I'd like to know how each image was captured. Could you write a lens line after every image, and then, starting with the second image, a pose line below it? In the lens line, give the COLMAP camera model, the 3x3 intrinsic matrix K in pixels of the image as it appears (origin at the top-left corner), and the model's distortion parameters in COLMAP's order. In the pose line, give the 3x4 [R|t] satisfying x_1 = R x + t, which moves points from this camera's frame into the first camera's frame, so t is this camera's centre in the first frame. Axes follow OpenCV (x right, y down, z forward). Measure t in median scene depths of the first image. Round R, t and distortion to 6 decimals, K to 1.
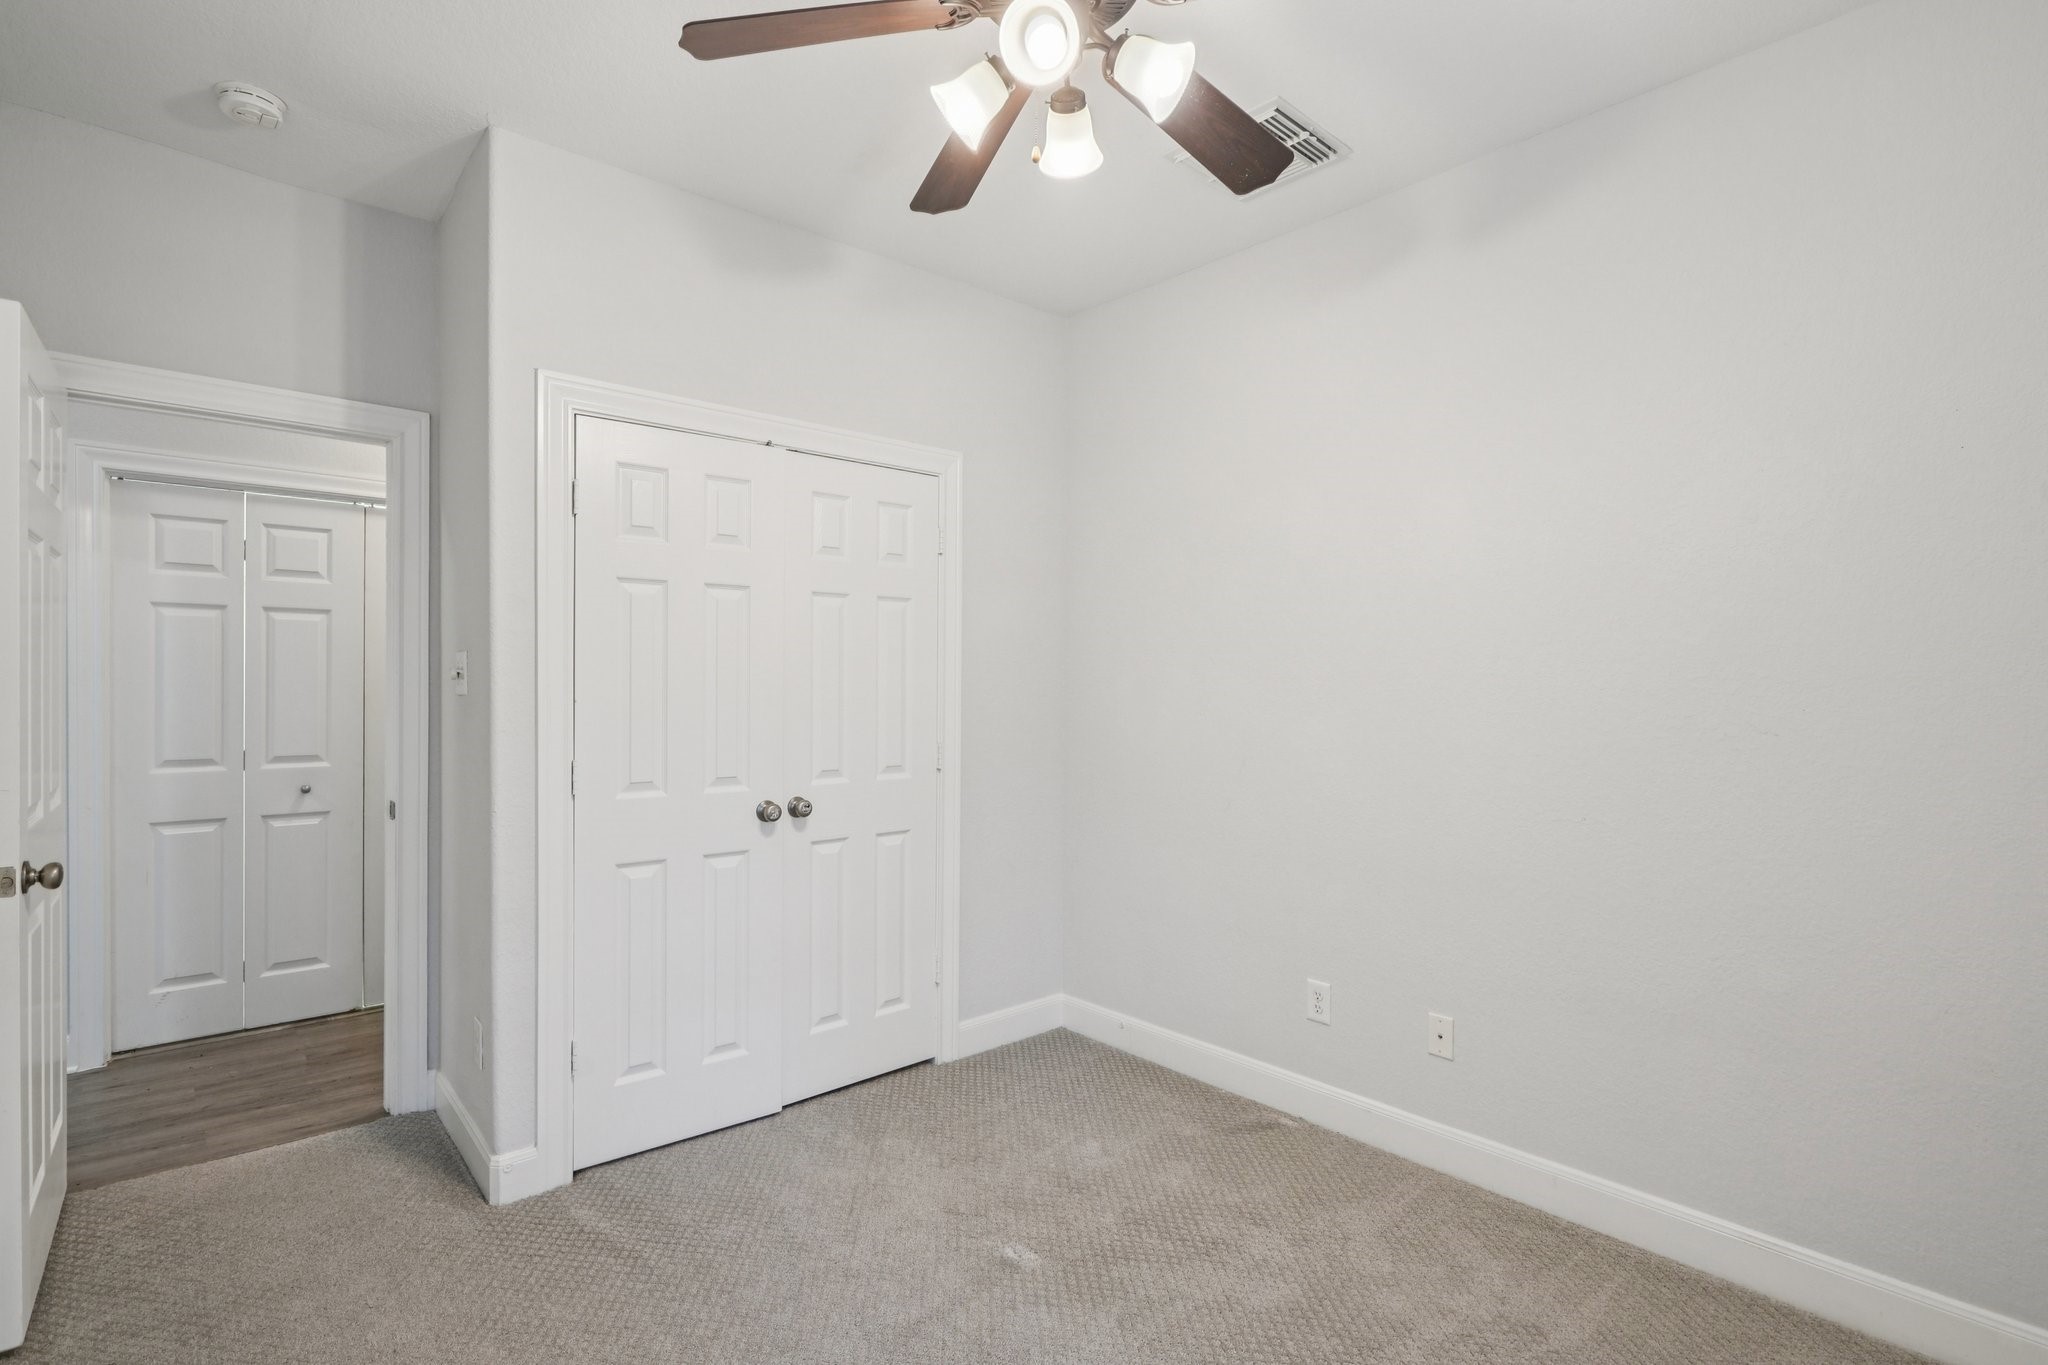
lens RADIAL K [[950.4, 0, 1033.0], [0, 950.4, 692.5], [0, 0, 1]] dist [-0.000881, -0.000164]
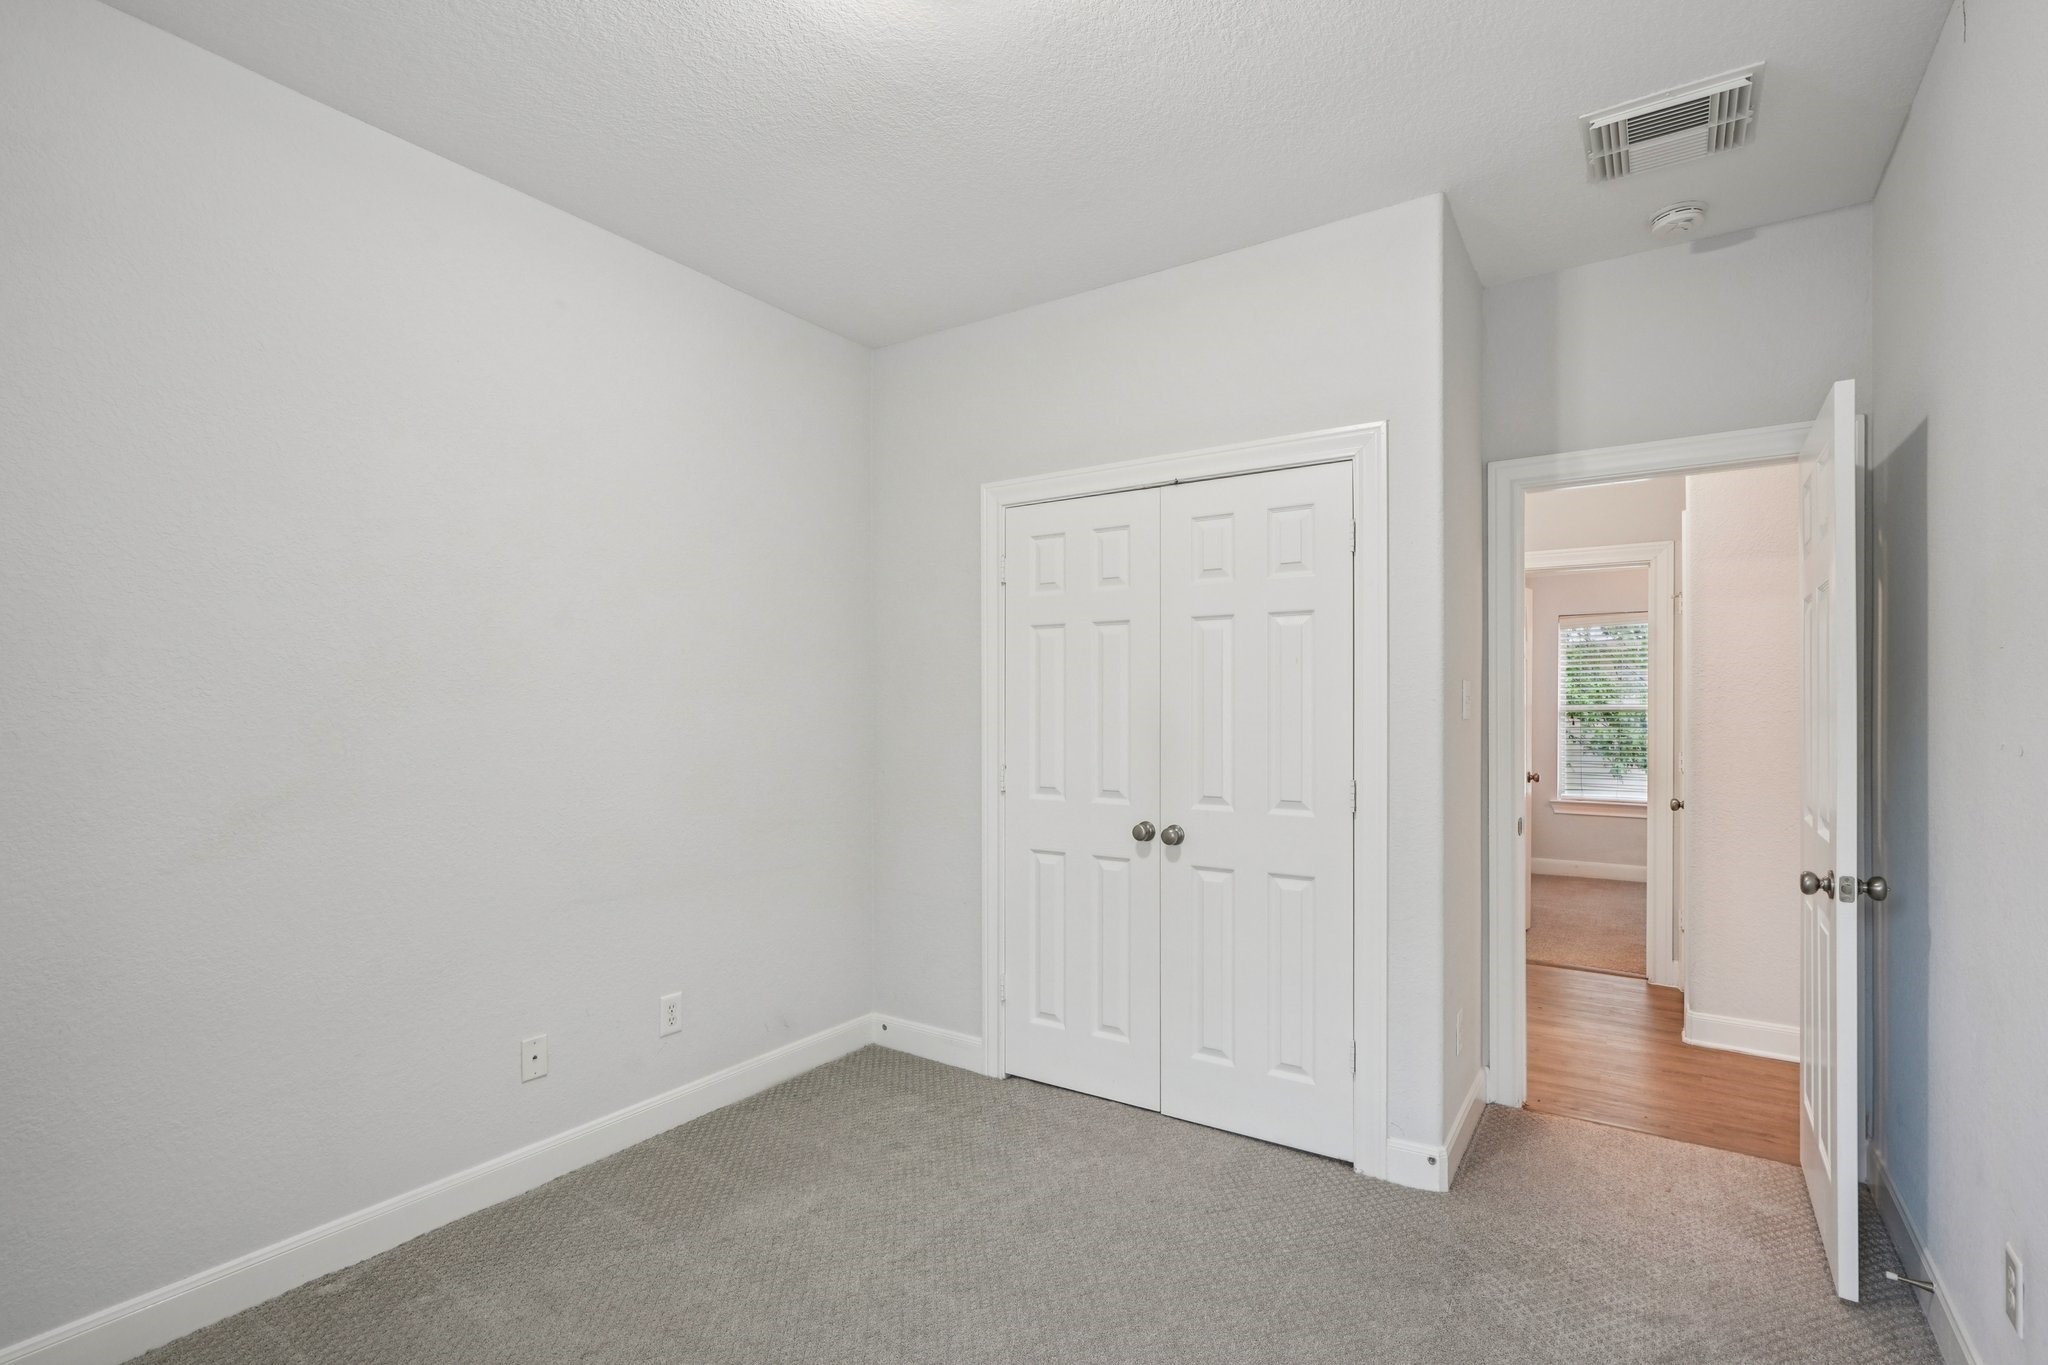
lens RADIAL K [[950.4, 0, 1033.0], [0, 950.4, 692.5], [0, 0, 1]] dist [-0.000881, -0.000164]
pose [[0.248883, -0.012779, -0.968449, 0.695290], [-0.005286, 0.999880, -0.014552, -0.011017], [0.968519, 0.008741, 0.248786, 0.573280]]
